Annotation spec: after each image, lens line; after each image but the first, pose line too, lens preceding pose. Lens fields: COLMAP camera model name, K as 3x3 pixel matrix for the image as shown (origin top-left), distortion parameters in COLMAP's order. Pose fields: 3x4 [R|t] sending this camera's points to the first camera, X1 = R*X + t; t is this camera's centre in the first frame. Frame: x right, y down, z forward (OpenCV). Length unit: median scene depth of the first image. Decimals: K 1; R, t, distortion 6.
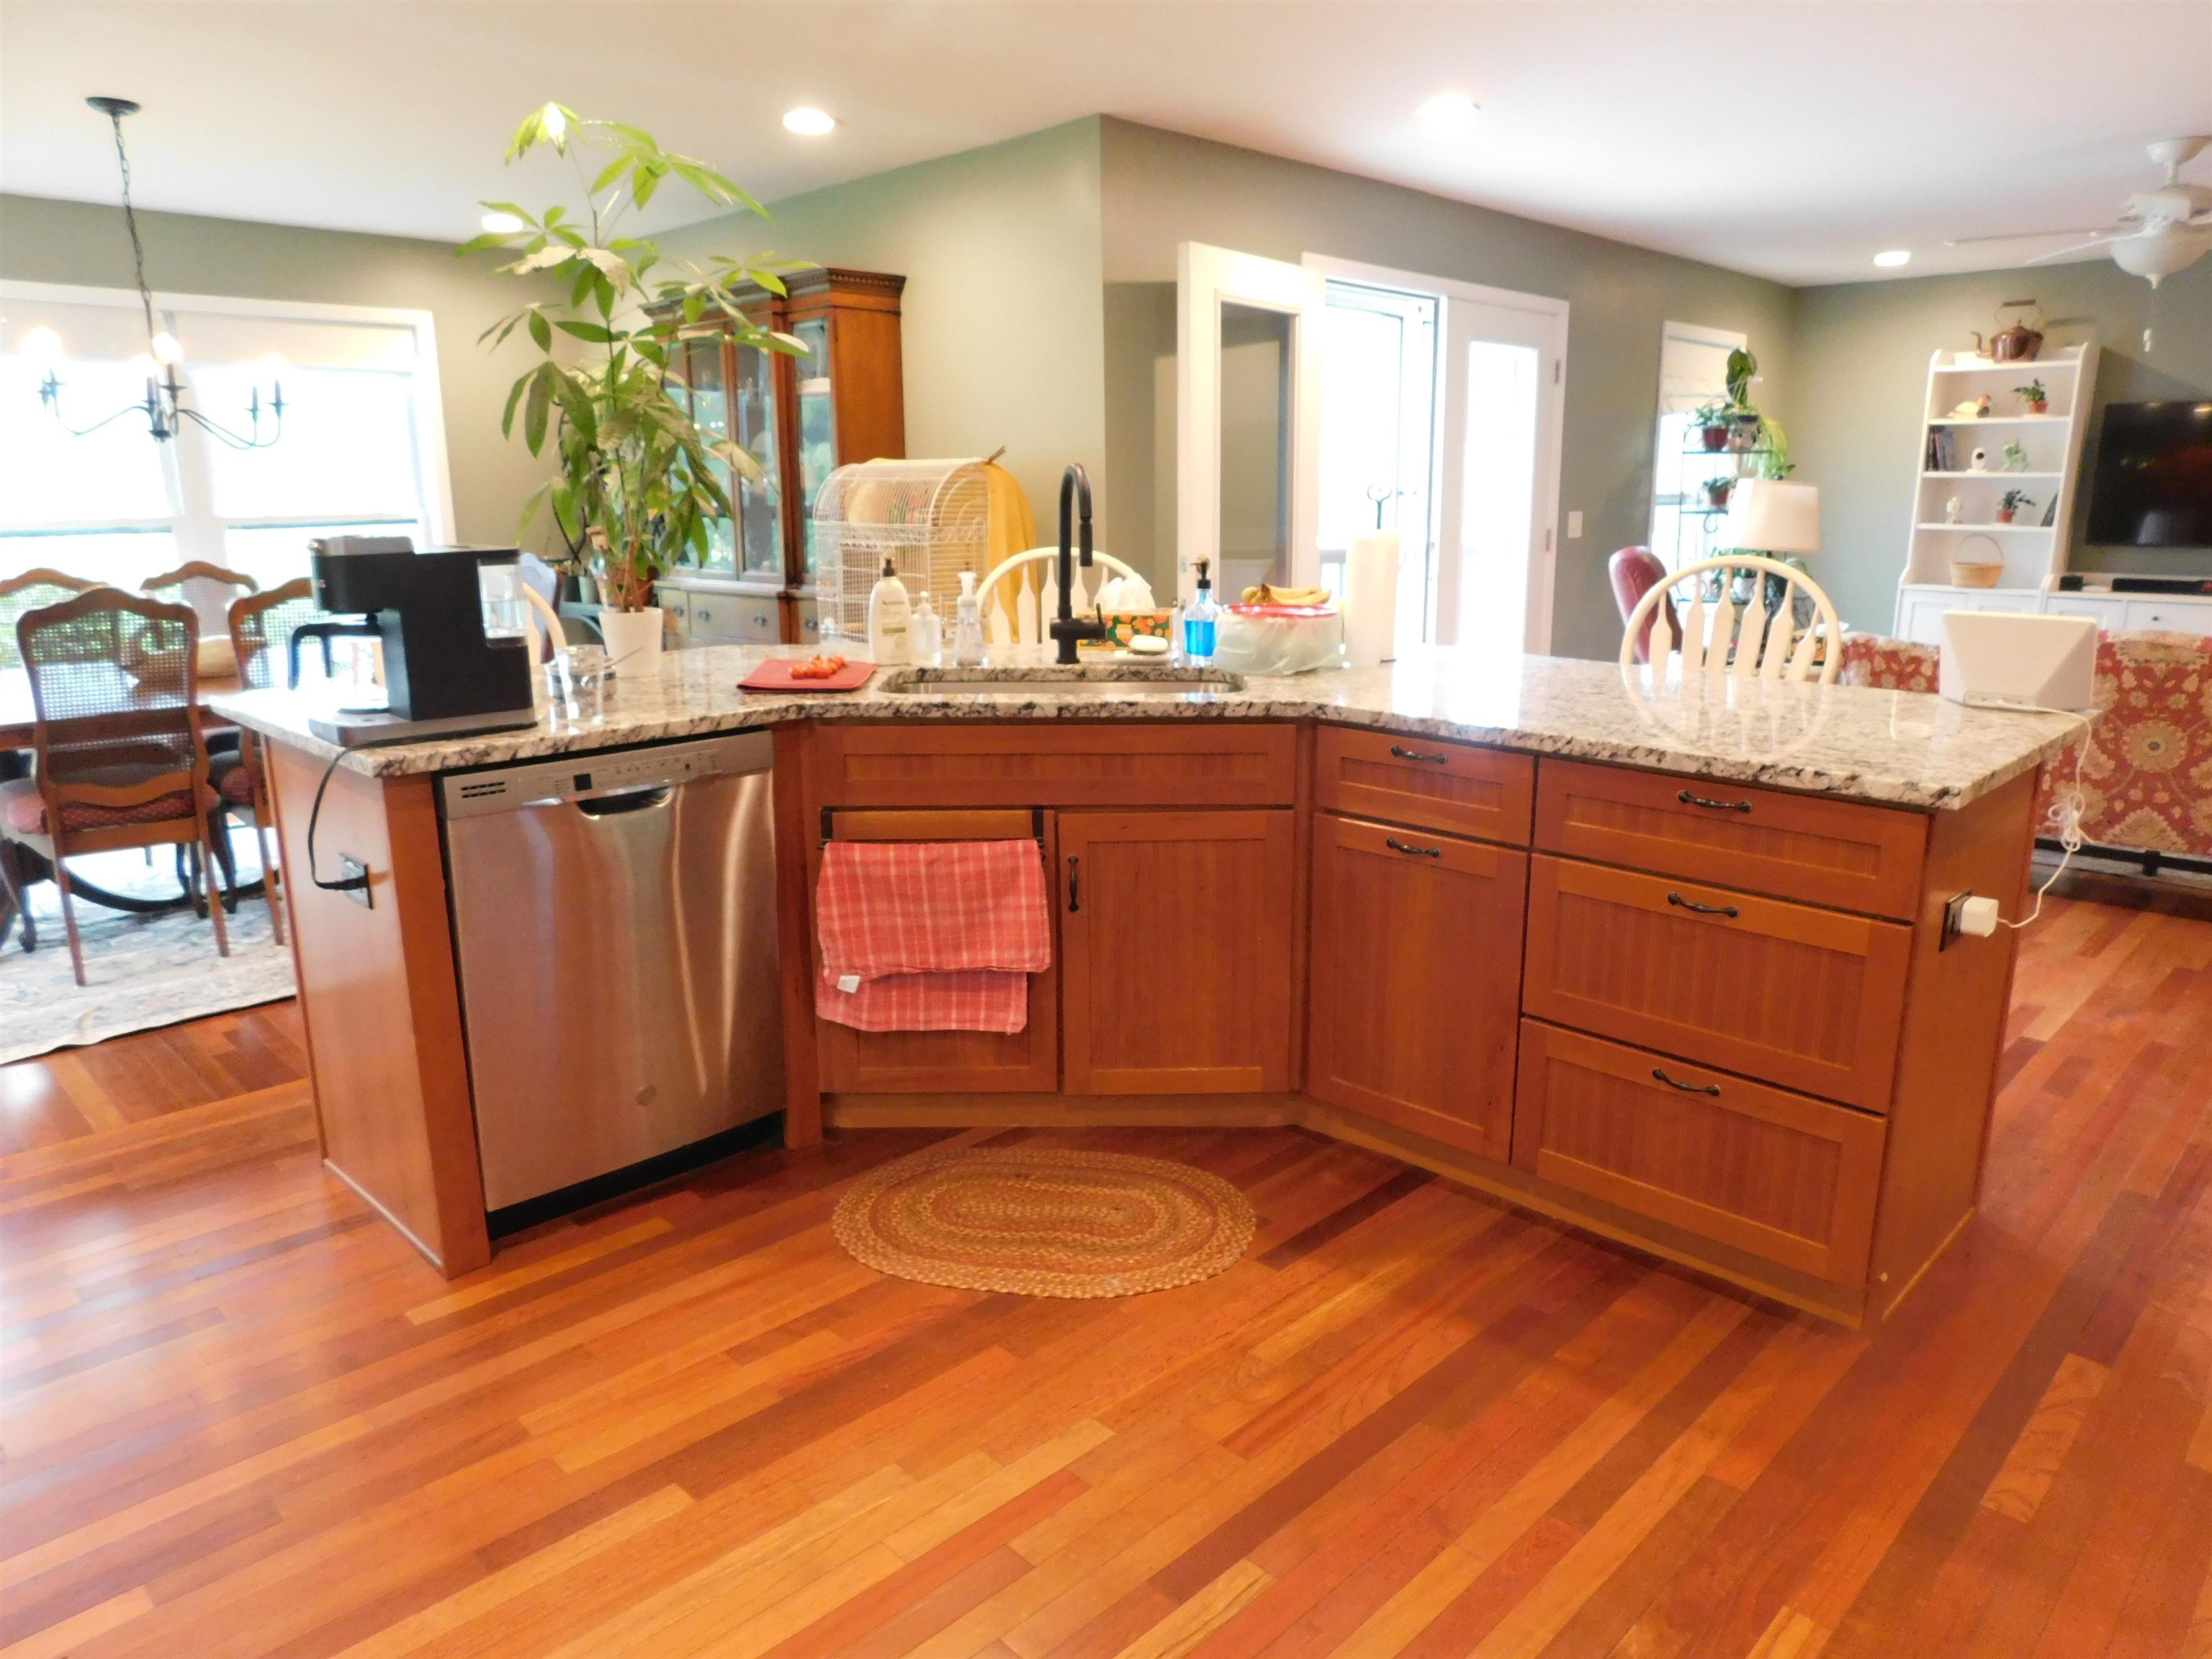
lens RADIAL K [[1447.8, 0, 1111.9], [0, 1447.8, 827.6], [0, 0, 1]] dist [-0.033581, -0.000315]
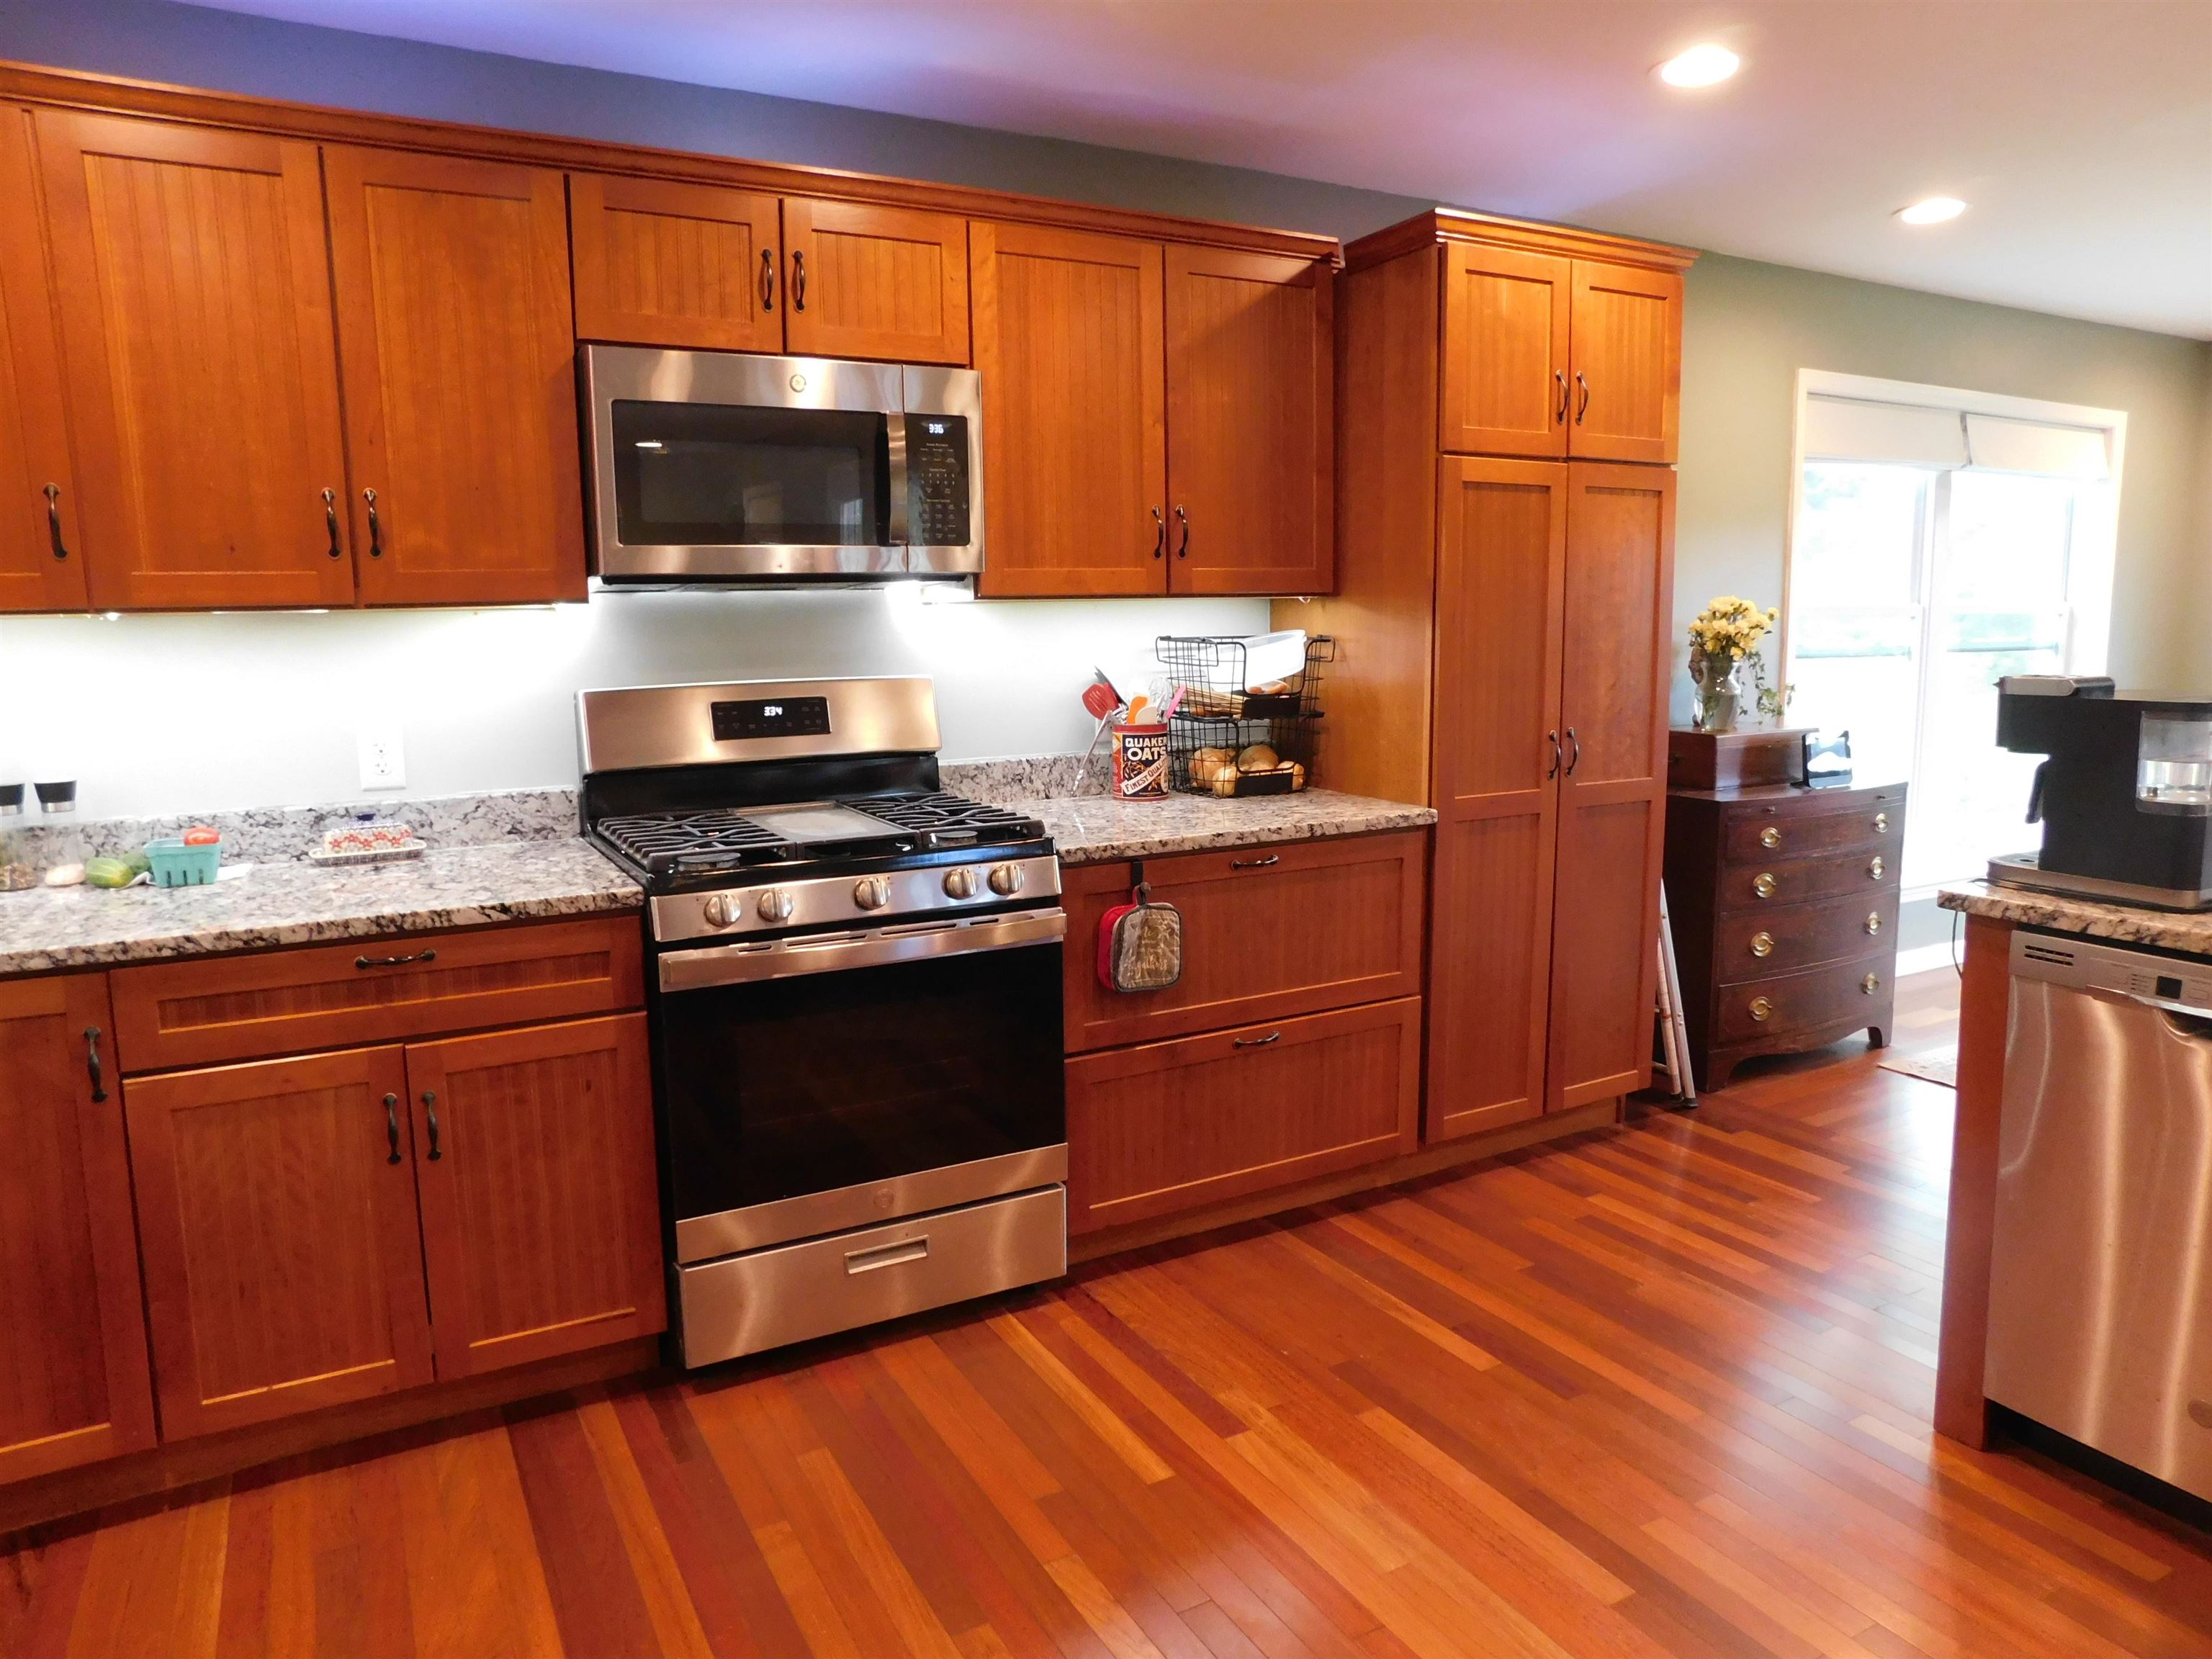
lens RADIAL K [[1447.8, 0, 1109.8], [0, 1447.8, 828.8], [0, 0, 1]] dist [-0.033581, -0.000315]
pose [[-0.291648, 0.140510, -0.946149, 0.485342], [-0.210887, 0.955367, 0.206885, -0.136609], [0.932989, 0.259868, -0.248999, 0.533739]]
